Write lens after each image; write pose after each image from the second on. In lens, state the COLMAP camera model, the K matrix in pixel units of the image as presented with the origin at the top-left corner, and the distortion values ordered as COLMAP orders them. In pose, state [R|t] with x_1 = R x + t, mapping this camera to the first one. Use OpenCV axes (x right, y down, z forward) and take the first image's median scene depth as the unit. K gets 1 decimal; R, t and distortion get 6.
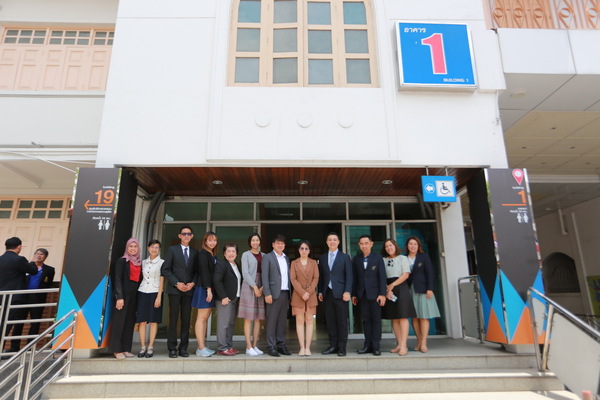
lens RADIAL K [[394.4, 0, 300.0], [0, 394.4, 200.0], [0, 0, 1]] dist [-0.024916, 0.000836]
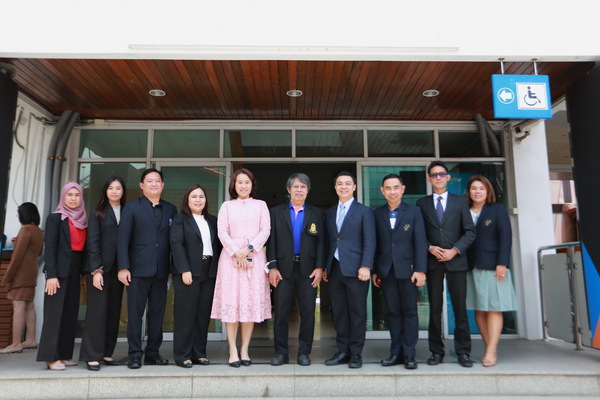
lens RADIAL K [[514.3, 0, 300.0], [0, 514.3, 200.0], [0, 0, 1]] dist [0.011409, 0.005978]
pose [[0.999978, 0.003901, -0.005370, 0.023882], [-0.003386, 0.995673, 0.092863, 0.054592], [0.005709, -0.092842, 0.995664, 0.205171]]
